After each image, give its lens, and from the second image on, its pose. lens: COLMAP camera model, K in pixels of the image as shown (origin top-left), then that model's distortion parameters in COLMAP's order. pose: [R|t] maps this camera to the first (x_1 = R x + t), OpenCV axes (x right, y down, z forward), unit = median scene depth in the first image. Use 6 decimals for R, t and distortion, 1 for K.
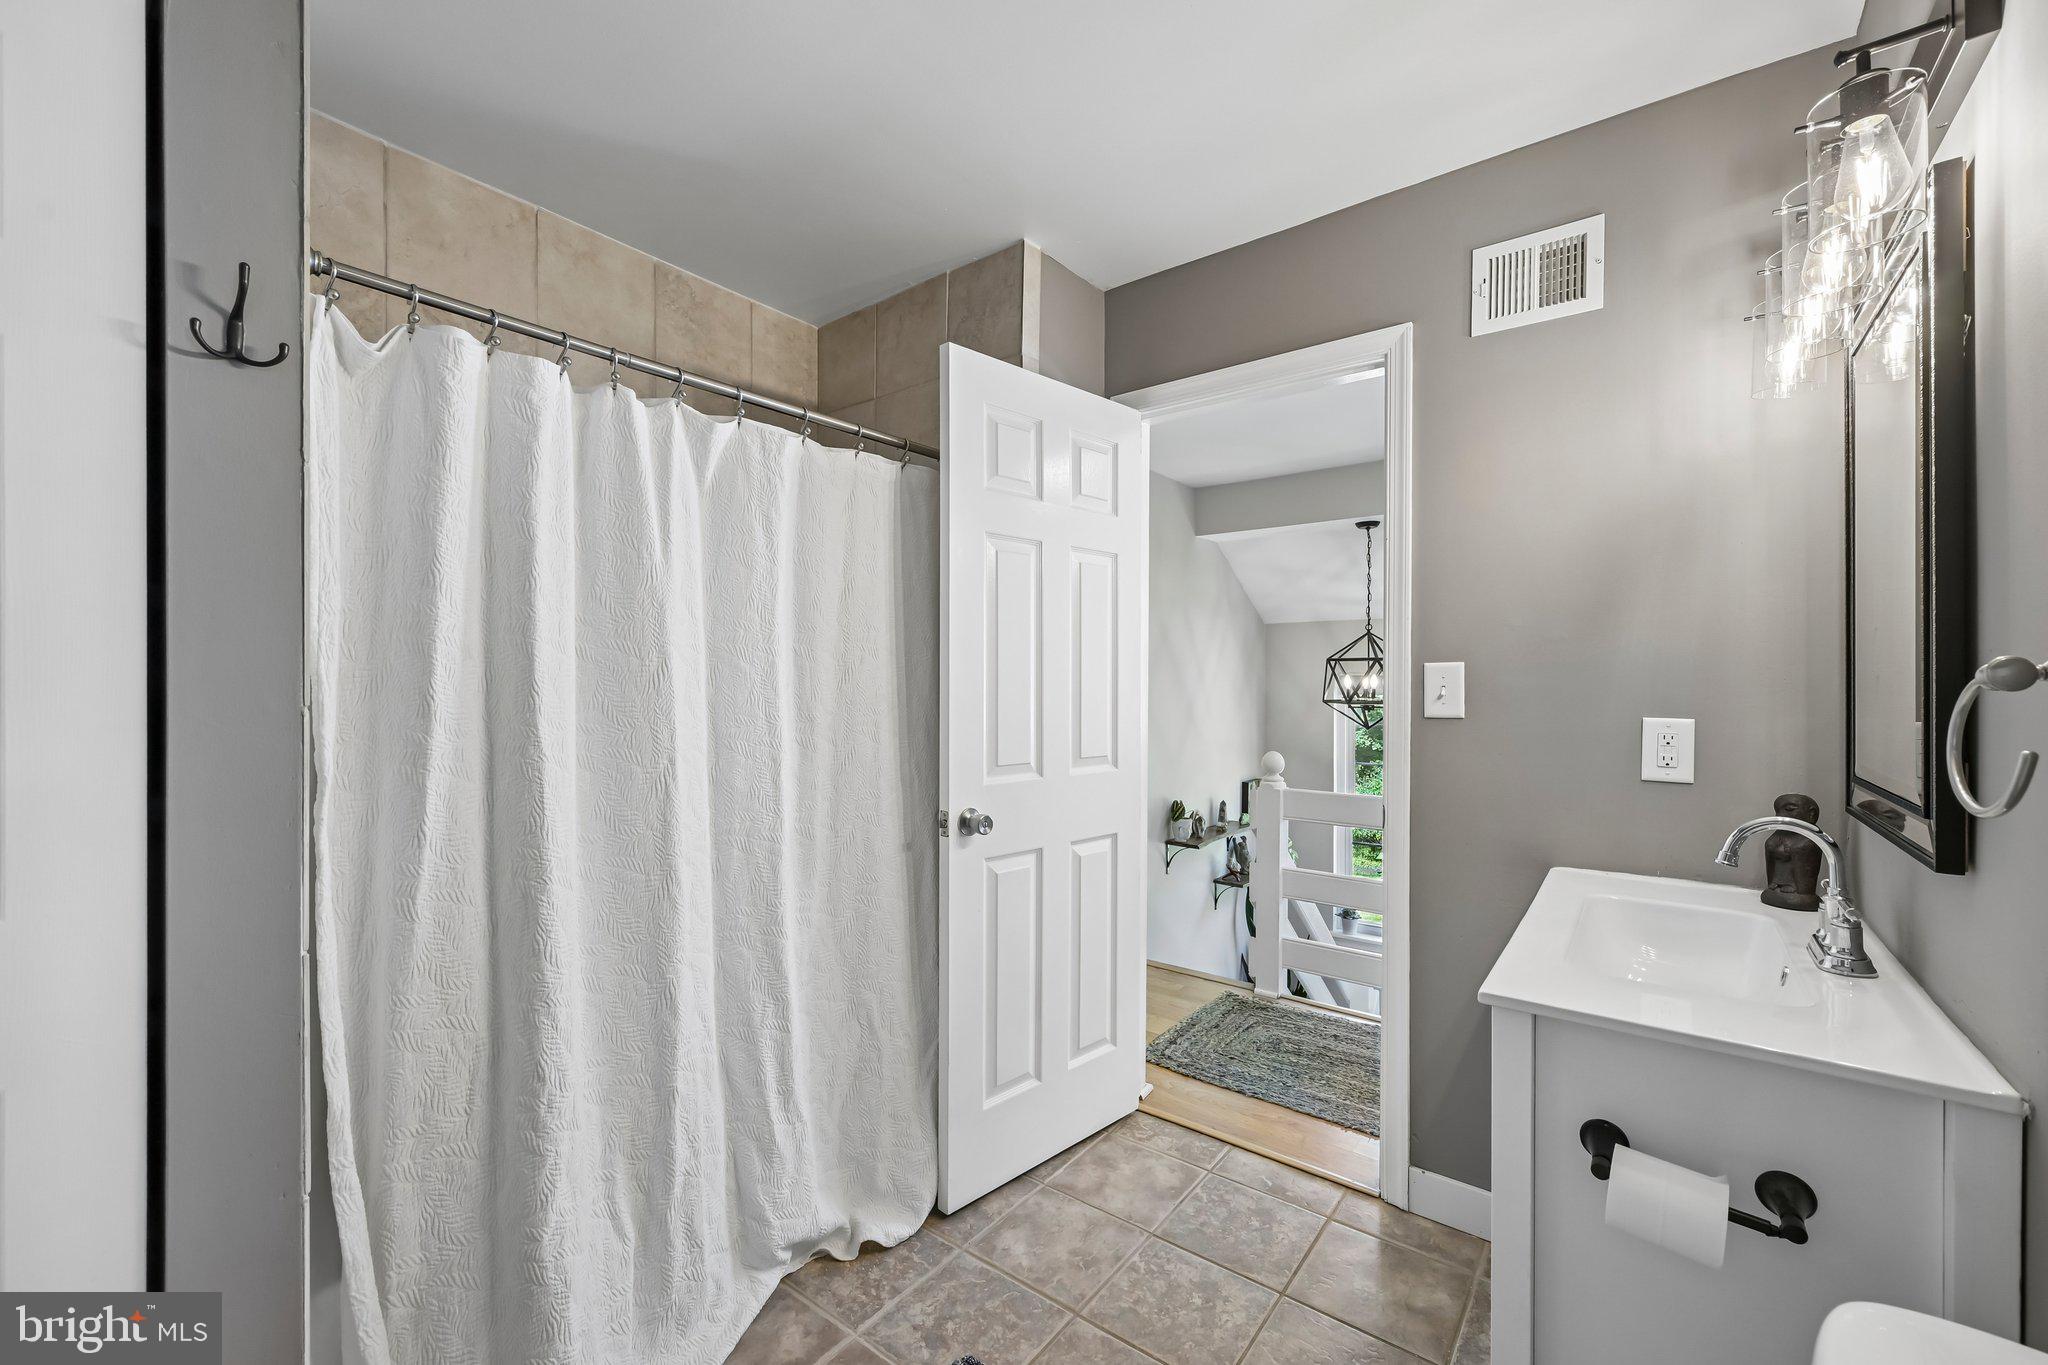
lens RADIAL K [[821.2, 0, 1020.9], [0, 821.2, 676.6], [0, 0, 1]] dist [-0.000600, 0.000717]
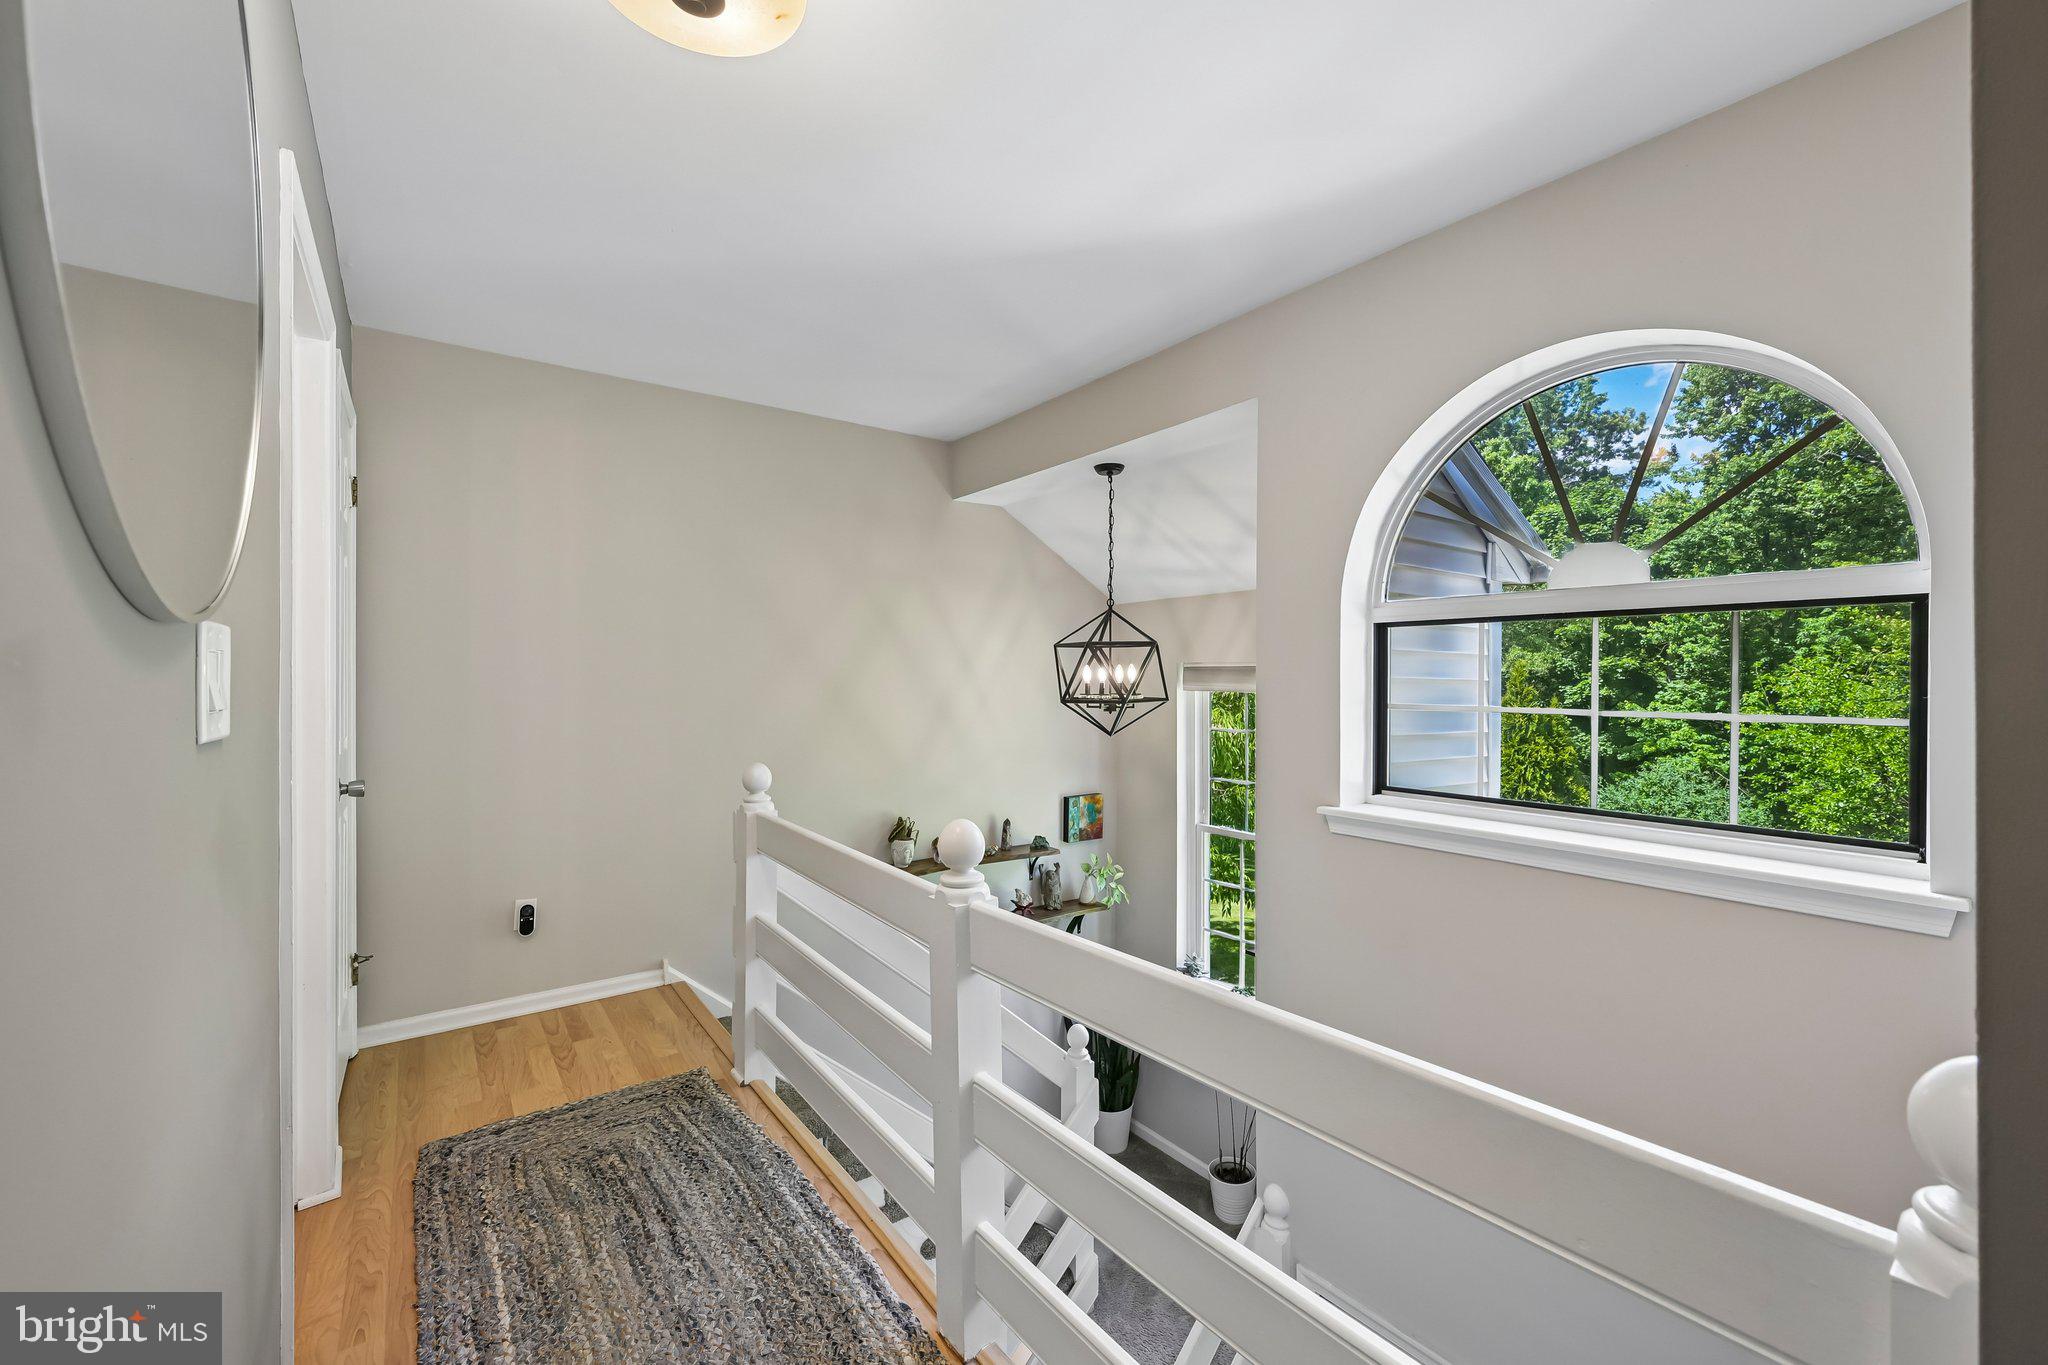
lens RADIAL K [[821.2, 0, 1035.4], [0, 821.2, 682.4], [0, 0, 1]] dist [-0.000600, 0.000717]
pose [[0.964894, 0.003323, -0.262620, 0.550404], [-0.000448, 0.999939, 0.011004, 0.005846], [0.262641, -0.010500, 0.964837, 0.240266]]
